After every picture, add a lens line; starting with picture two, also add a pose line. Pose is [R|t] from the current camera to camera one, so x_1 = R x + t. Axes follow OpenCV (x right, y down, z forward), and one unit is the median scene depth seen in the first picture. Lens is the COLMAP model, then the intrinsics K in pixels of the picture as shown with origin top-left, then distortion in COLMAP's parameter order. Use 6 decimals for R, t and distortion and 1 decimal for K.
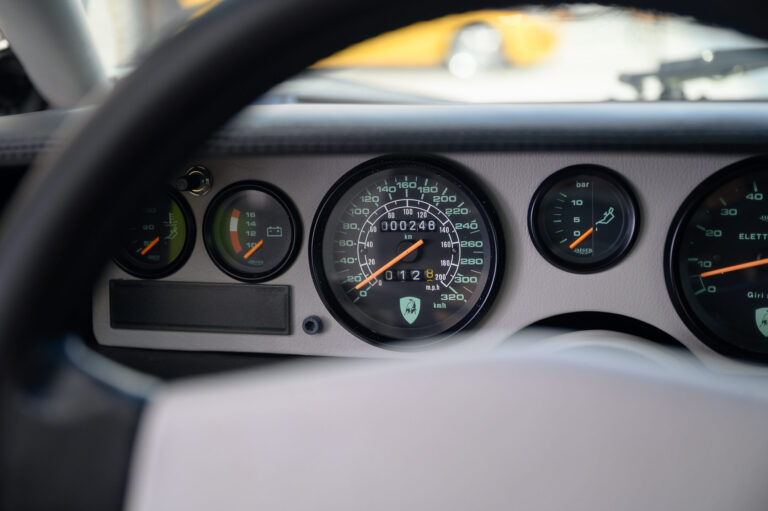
lens RADIAL K [[1083.0, 0, 384.0], [0, 1083.0, 255.5], [0, 0, 1]] dist [0.003107, 0.018784]
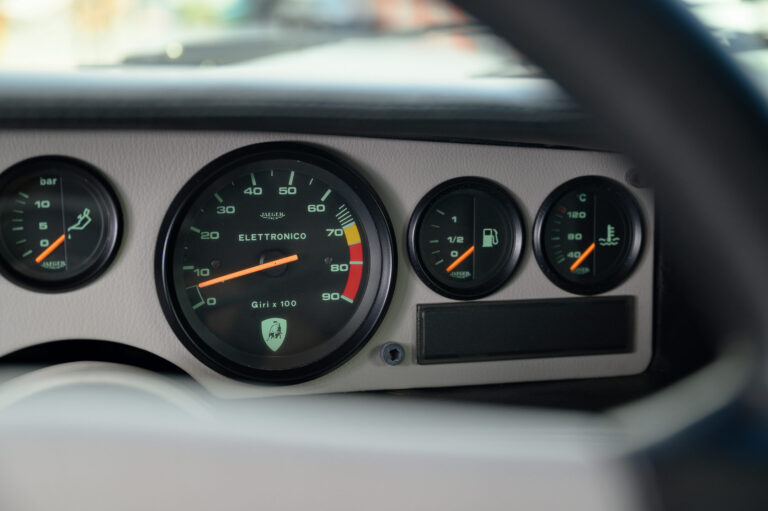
lens RADIAL K [[1083.0, 0, 384.0], [0, 1083.0, 255.5], [0, 0, 1]] dist [0.003107, 0.018784]
pose [[0.882024, -0.049011, 0.468648, 0.025365], [0.059409, 0.998206, -0.007418, 0.009547], [-0.467444, 0.034385, 0.883354, 0.185042]]
